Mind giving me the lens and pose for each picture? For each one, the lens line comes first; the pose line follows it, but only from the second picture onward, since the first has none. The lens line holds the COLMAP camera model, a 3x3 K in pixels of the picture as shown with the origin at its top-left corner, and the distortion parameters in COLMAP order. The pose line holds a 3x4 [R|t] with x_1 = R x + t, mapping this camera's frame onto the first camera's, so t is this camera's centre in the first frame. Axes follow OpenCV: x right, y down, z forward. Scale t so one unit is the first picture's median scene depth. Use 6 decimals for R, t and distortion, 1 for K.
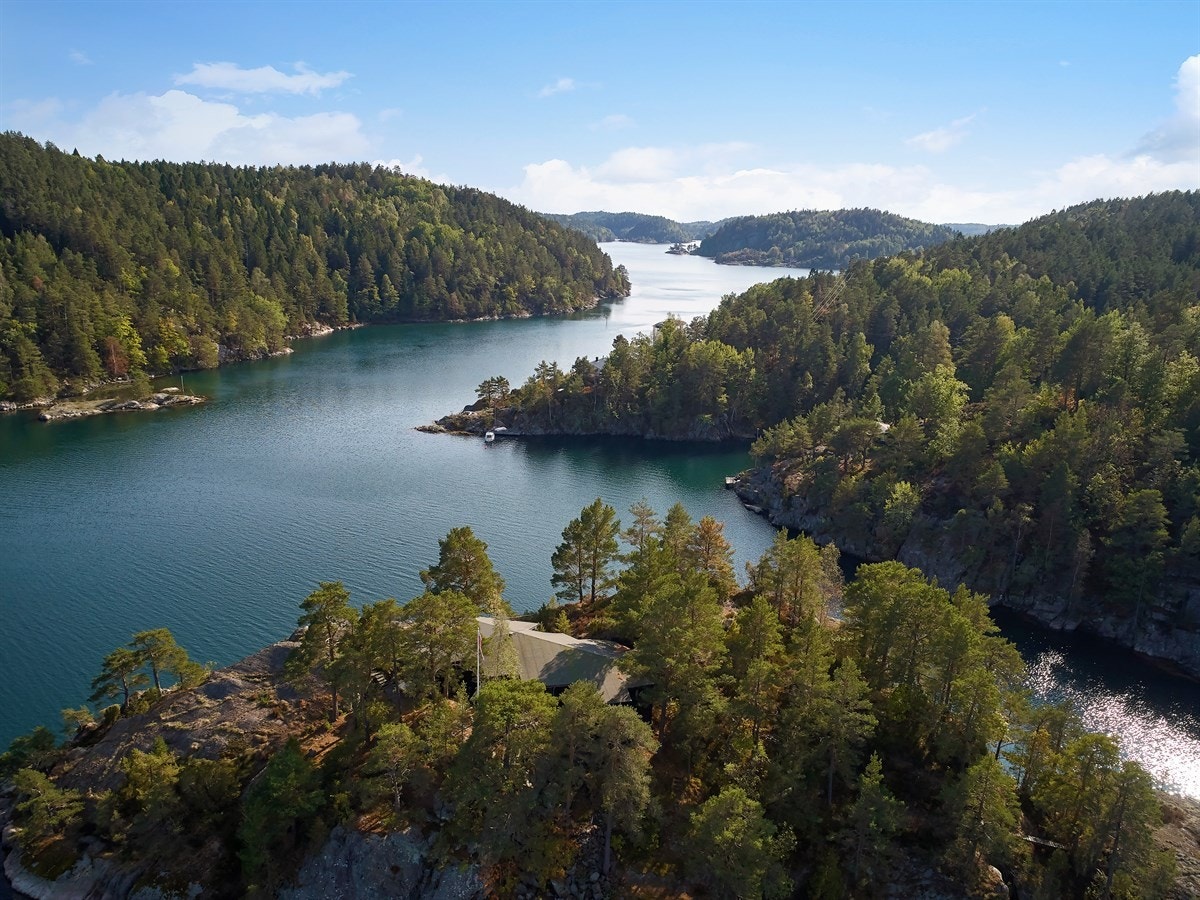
lens RADIAL K [[910.1, 0, 601.4], [0, 910.1, 446.6], [0, 0, 1]] dist [-0.017311, 0.007716]
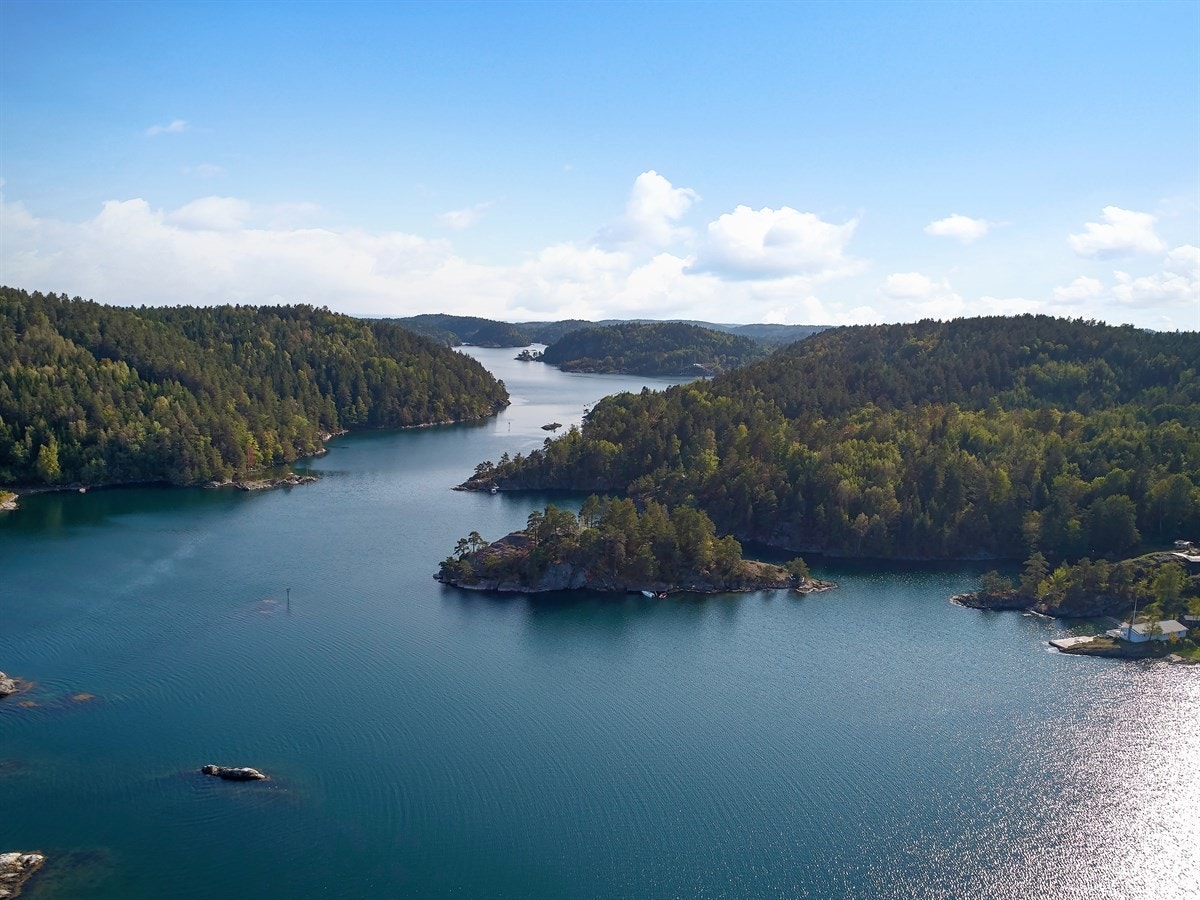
lens RADIAL K [[910.1, 0, 601.4], [0, 910.1, 446.6], [0, 0, 1]] dist [-0.017311, 0.007716]
pose [[0.982451, -0.022553, 0.185152, -0.192054], [0.040817, 0.994599, -0.095433, 0.067995], [-0.182000, 0.101316, 0.978065, -0.731591]]
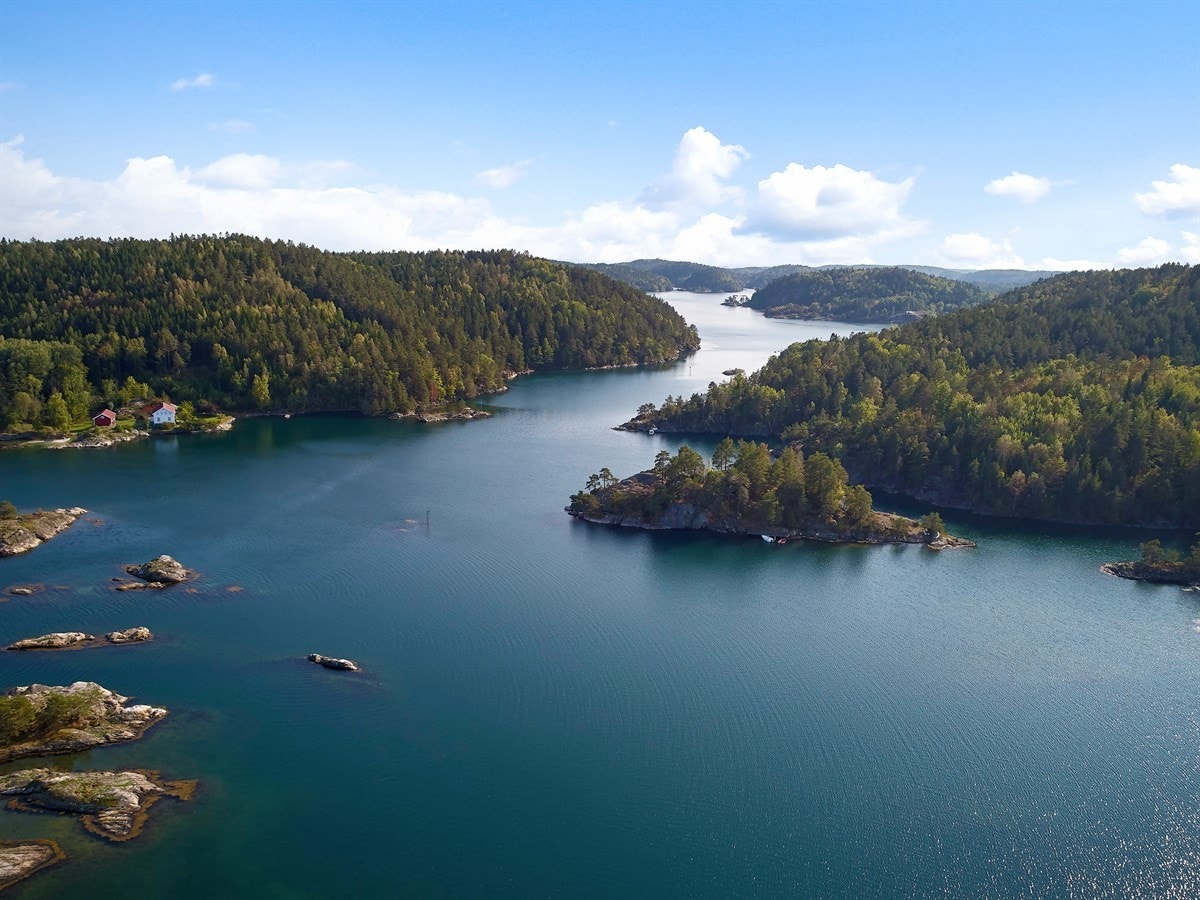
lens RADIAL K [[910.1, 0, 601.4], [0, 910.1, 446.6], [0, 0, 1]] dist [-0.017311, 0.007716]
pose [[0.998603, 0.012078, -0.051439, -0.096623], [-0.014153, 0.999092, -0.040187, 0.077188], [0.050907, 0.040859, 0.997867, -0.755215]]
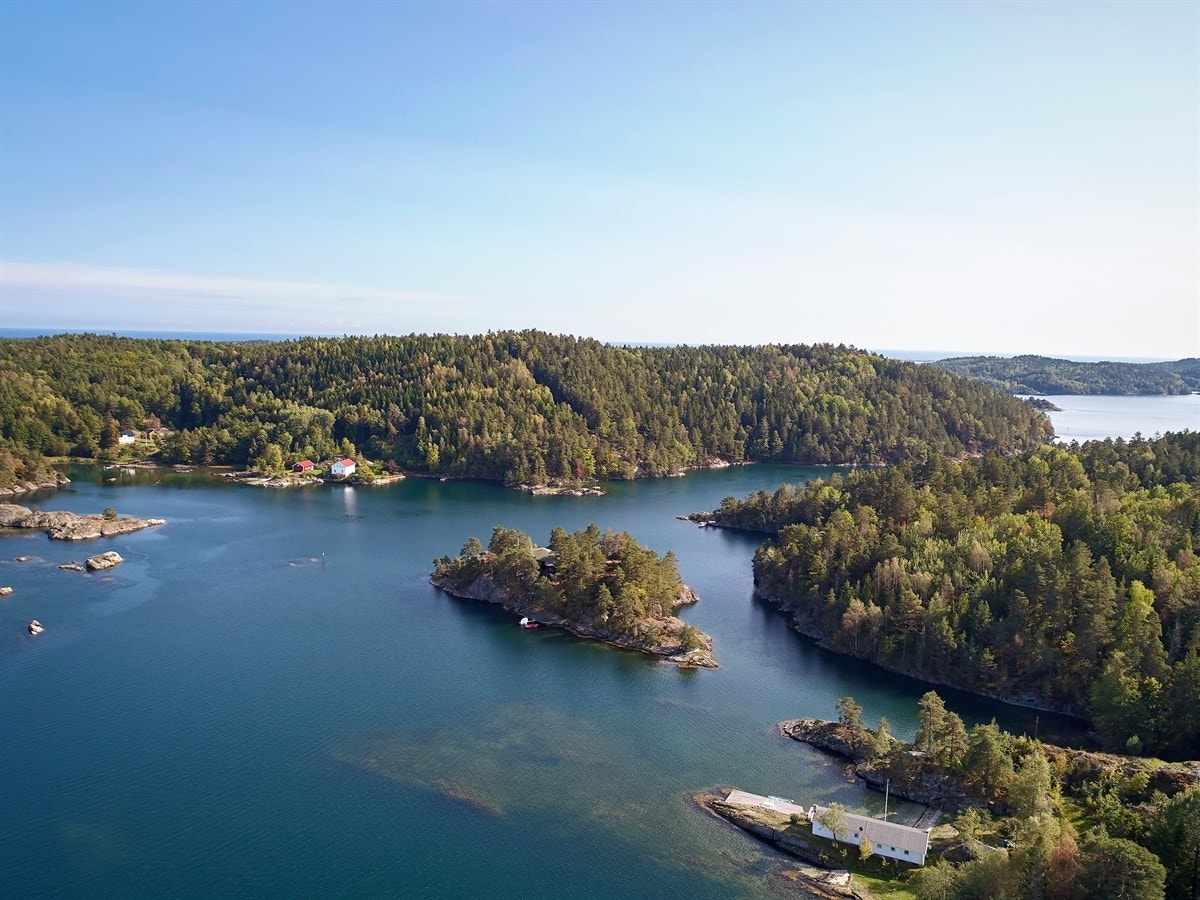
lens RADIAL K [[910.1, 0, 601.4], [0, 910.1, 446.6], [0, 0, 1]] dist [-0.017311, 0.007716]
pose [[0.797954, 0.065771, -0.599118, 0.650149], [-0.151615, 0.983968, -0.093913, 0.030619], [0.583337, 0.165773, 0.795134, -0.531701]]
